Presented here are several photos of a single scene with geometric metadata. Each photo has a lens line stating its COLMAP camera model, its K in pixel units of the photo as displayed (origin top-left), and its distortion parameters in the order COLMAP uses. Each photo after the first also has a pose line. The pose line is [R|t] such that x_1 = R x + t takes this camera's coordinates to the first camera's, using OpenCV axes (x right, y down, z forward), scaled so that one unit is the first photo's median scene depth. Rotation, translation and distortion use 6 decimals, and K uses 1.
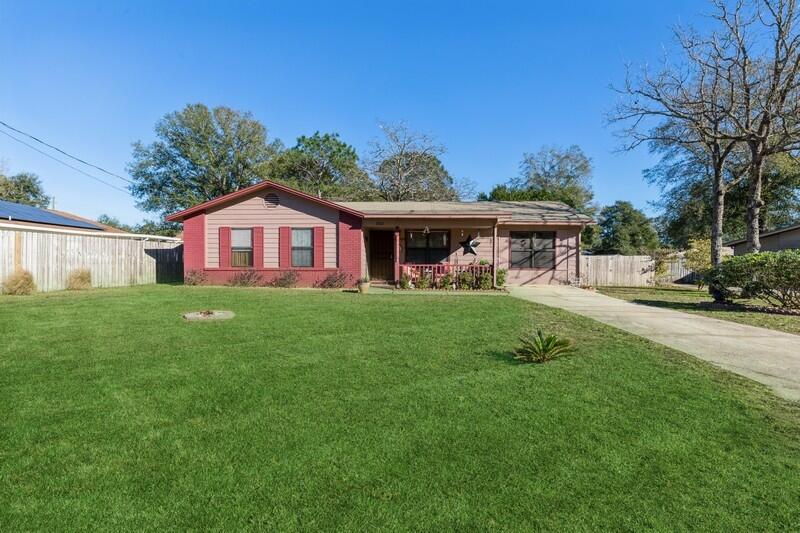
lens RADIAL K [[428.4, 0, 400.1], [0, 428.4, 264.0], [0, 0, 1]] dist [0.003457, 0.000583]
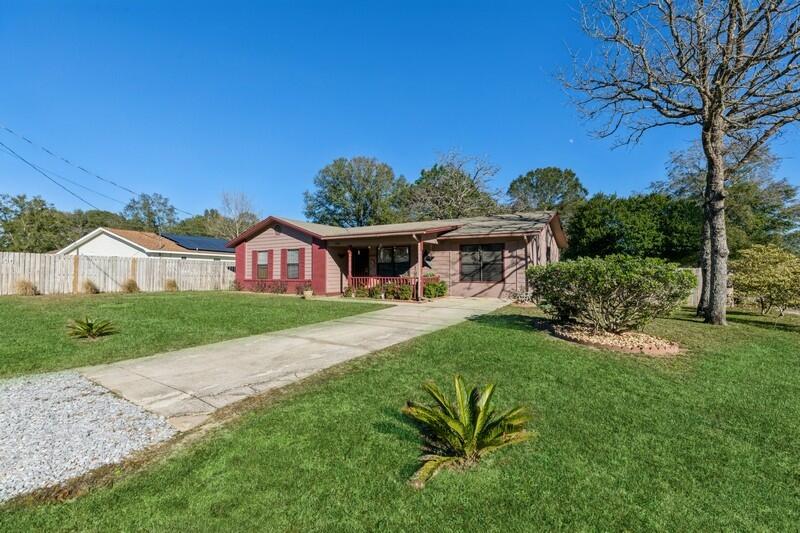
lens RADIAL K [[371.7, 0, 377.9], [0, 371.7, 266.2], [0, 0, 1]] dist [-0.000833, -0.000058]
pose [[0.864492, -0.013787, -0.502458, 0.537373], [-0.000800, 0.999585, -0.028803, 0.001122], [0.502646, 0.025302, 0.864122, 0.129395]]
